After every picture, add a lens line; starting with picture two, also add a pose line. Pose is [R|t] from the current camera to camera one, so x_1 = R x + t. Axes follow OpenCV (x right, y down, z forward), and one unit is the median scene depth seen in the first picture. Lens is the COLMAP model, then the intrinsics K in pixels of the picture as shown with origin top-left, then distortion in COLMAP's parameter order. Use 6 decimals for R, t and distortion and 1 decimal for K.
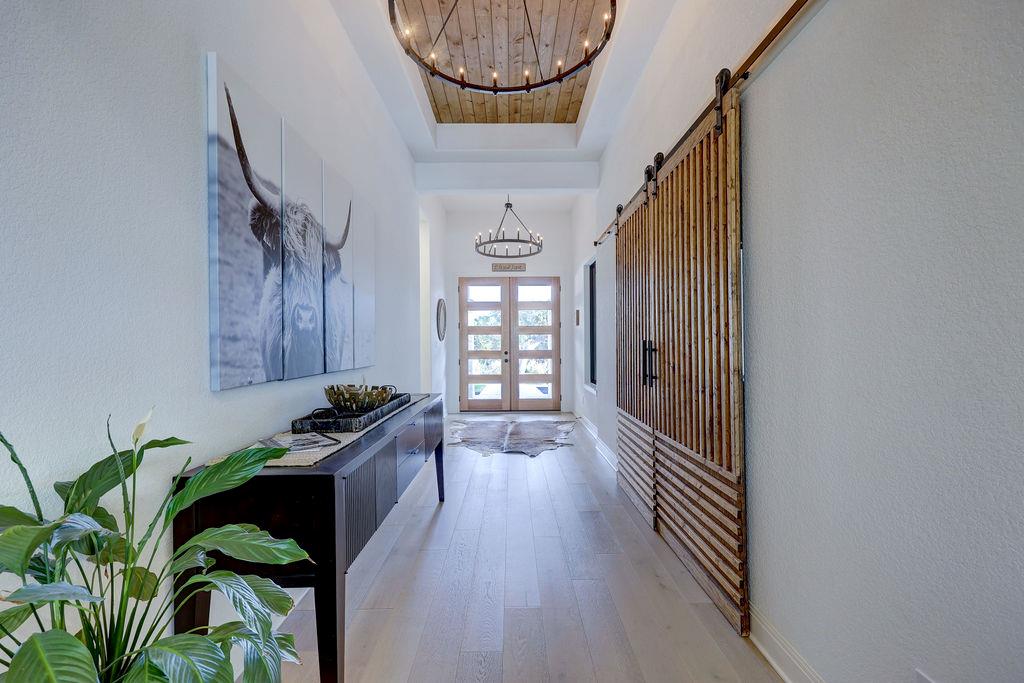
lens RADIAL K [[408.8, 0, 514.7], [0, 408.8, 339.0], [0, 0, 1]] dist [-0.002613, -0.000449]
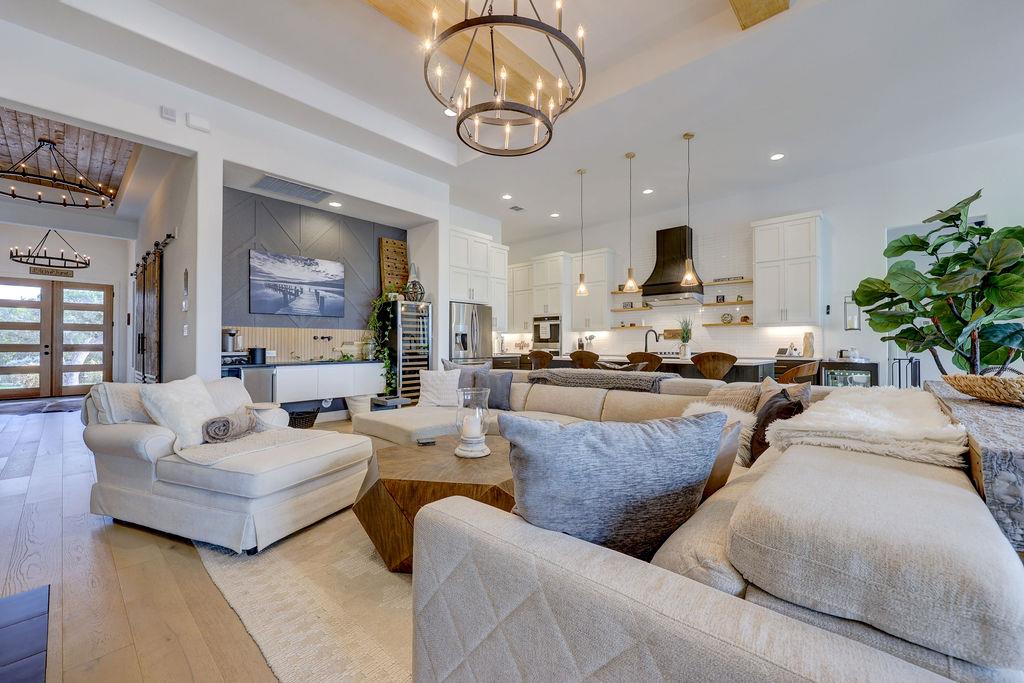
lens RADIAL K [[408.8, 0, 514.7], [0, 408.8, 339.0], [0, 0, 1]] dist [-0.002613, -0.000449]
pose [[0.675037, 0.014479, 0.737642, 0.023050], [-0.006477, 0.999885, -0.013700, 0.020101], [-0.737756, 0.004470, 0.675053, -0.756660]]
